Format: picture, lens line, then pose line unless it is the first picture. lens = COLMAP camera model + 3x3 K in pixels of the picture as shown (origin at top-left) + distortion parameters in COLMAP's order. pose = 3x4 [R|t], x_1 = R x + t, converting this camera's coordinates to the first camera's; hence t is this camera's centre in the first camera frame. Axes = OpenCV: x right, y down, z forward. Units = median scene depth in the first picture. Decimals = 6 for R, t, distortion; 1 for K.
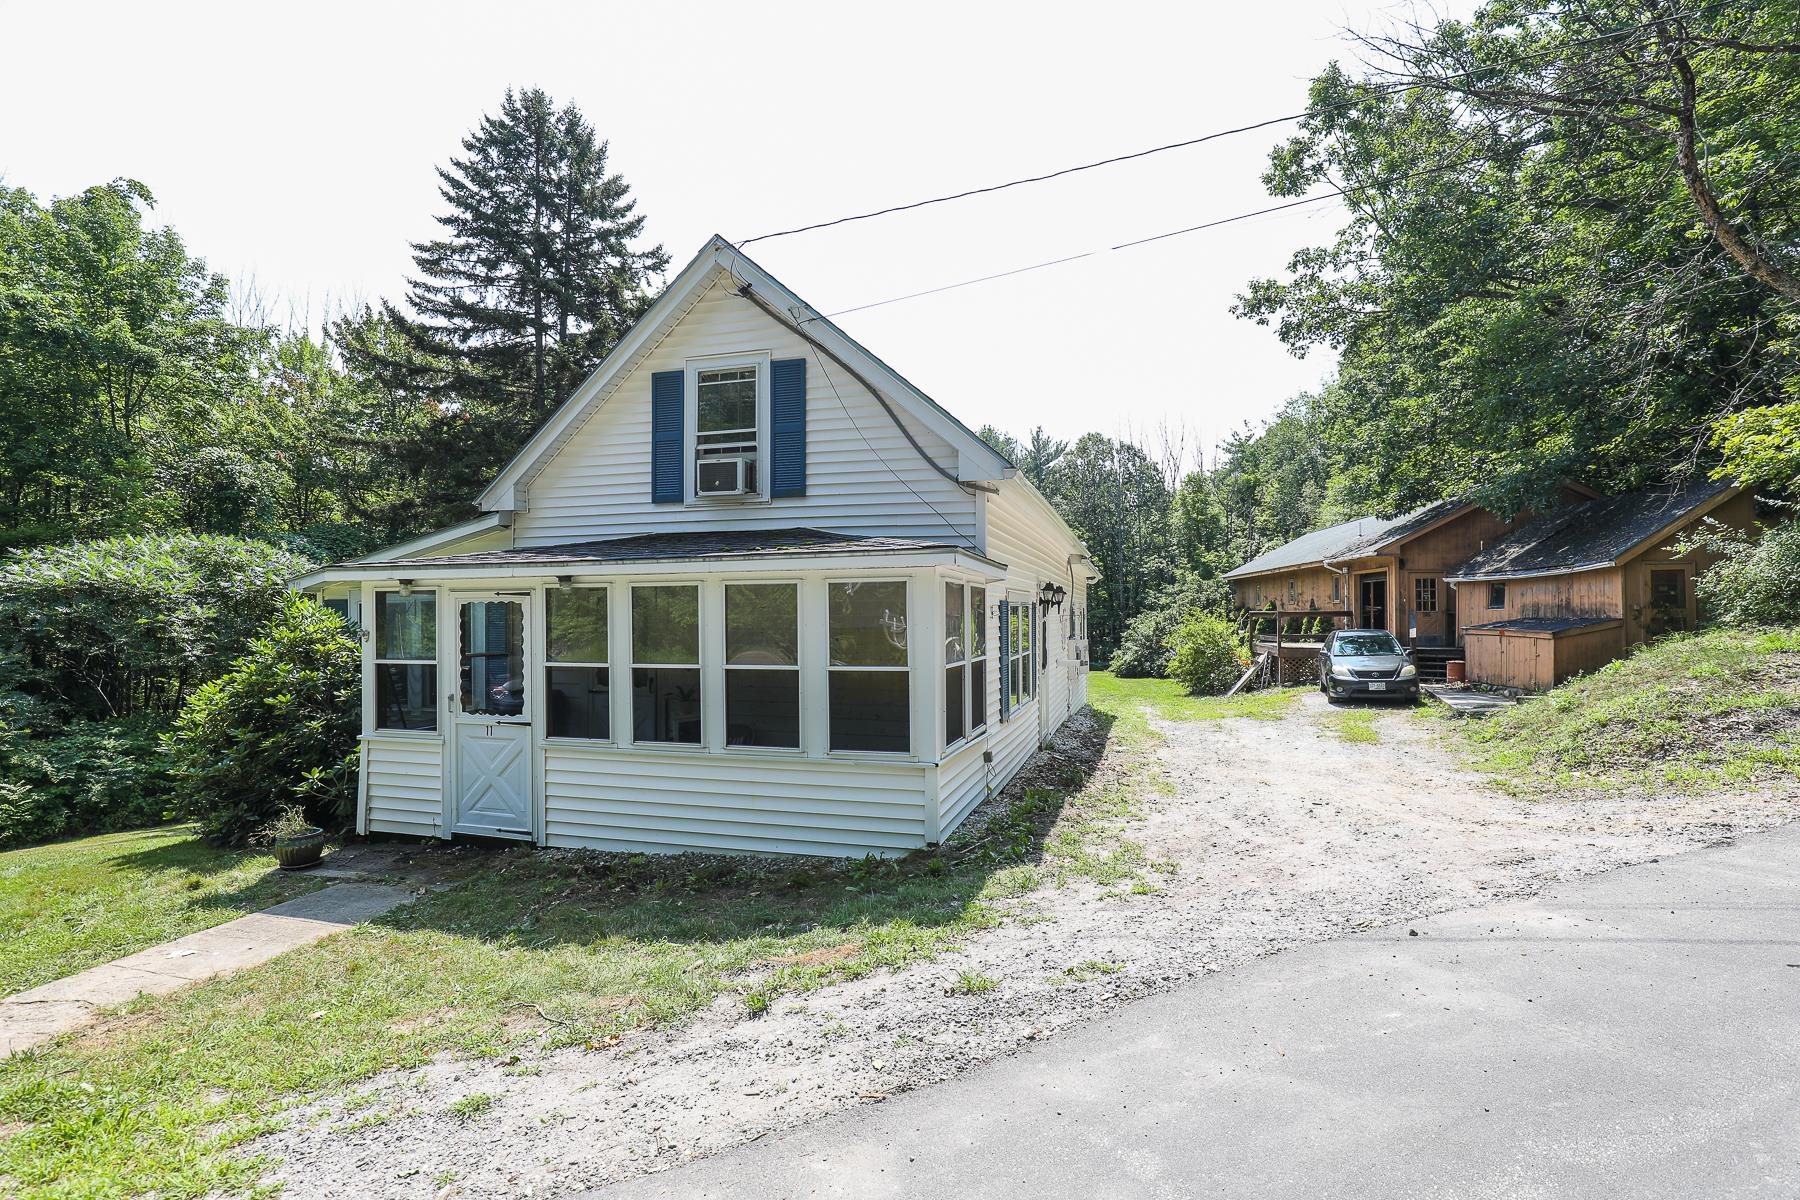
lens RADIAL K [[828.8, 0, 909.3], [0, 828.8, 608.0], [0, 0, 1]] dist [-0.031945, 0.007256]
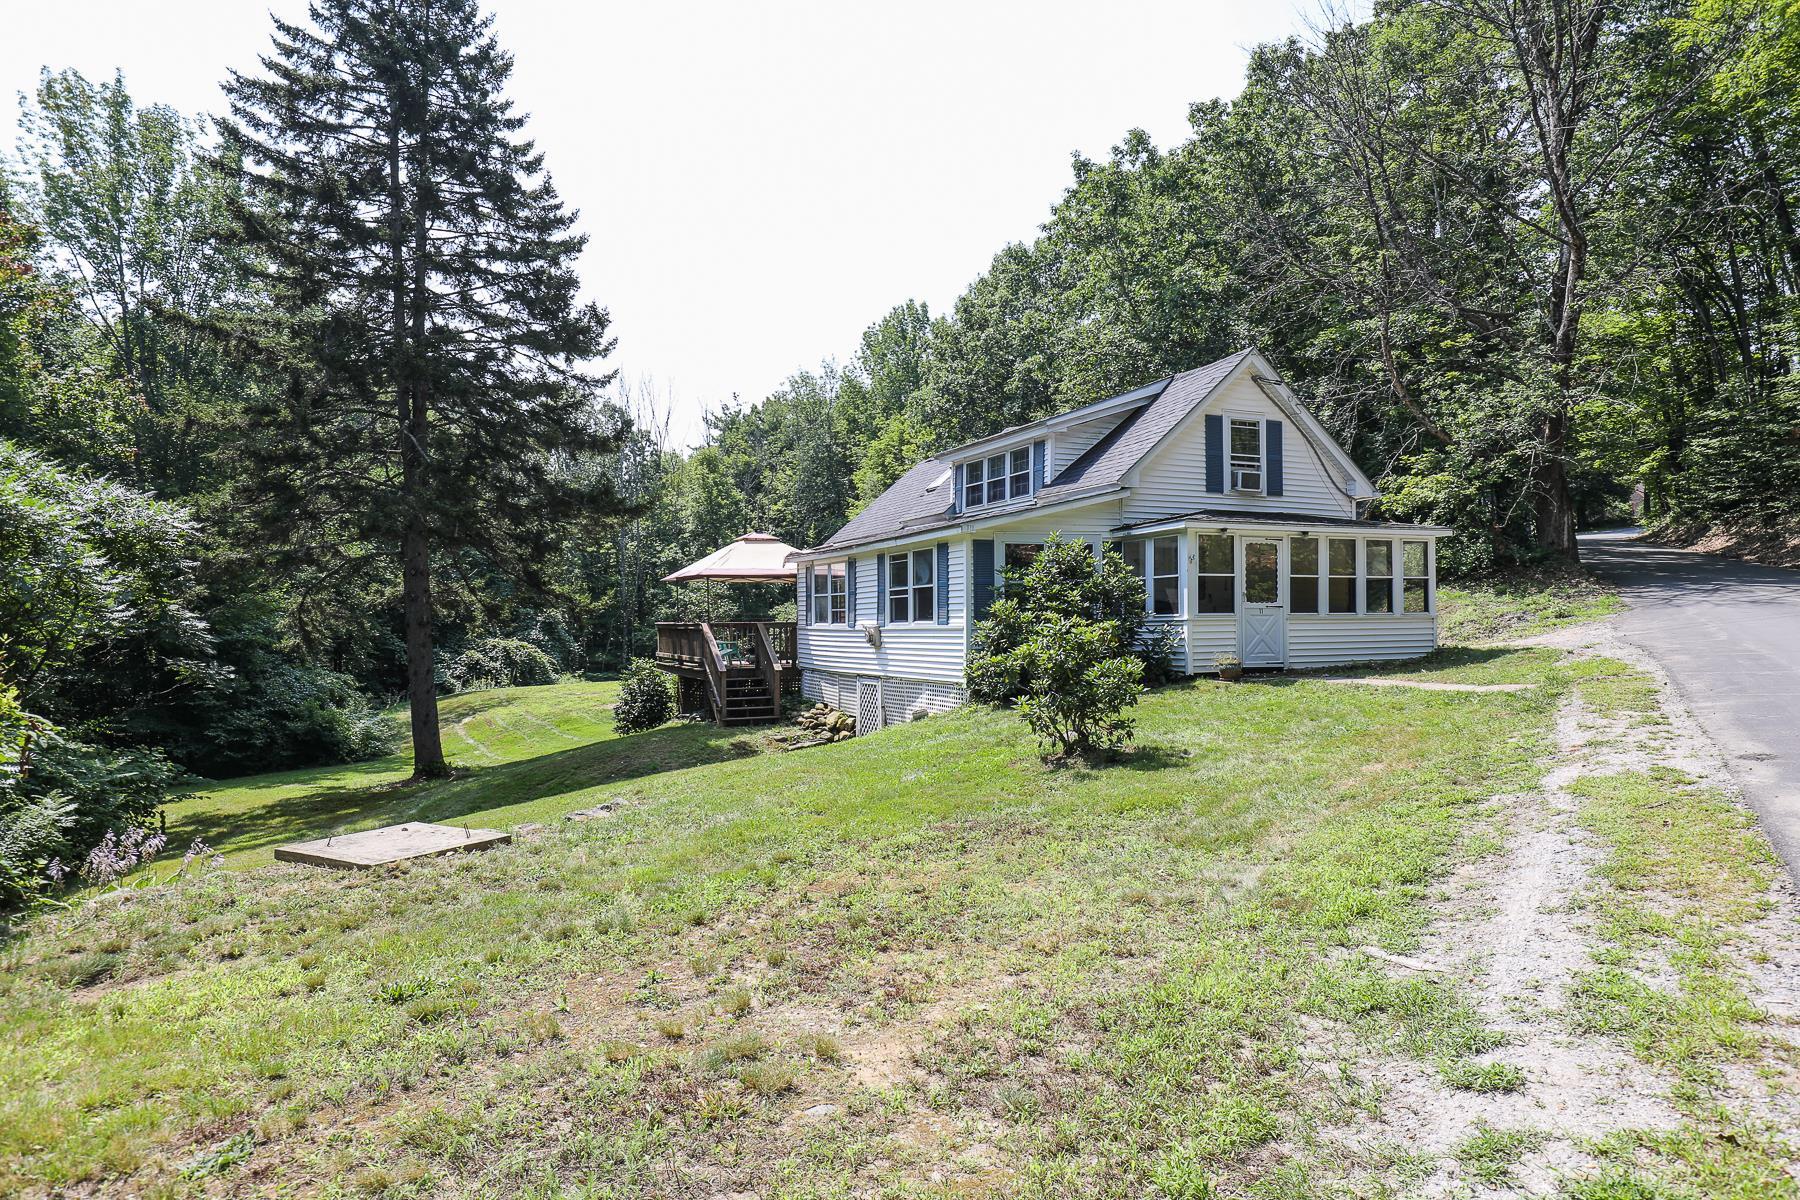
lens RADIAL K [[1130.1, 0, 904.0], [0, 1130.1, 604.0], [0, 0, 1]] dist [0.016104, -0.000074]
pose [[0.763871, 0.009349, 0.645301, -0.988270], [-0.000432, 0.999902, -0.013975, 0.059173], [-0.645369, 0.010396, 0.763800, -0.161023]]
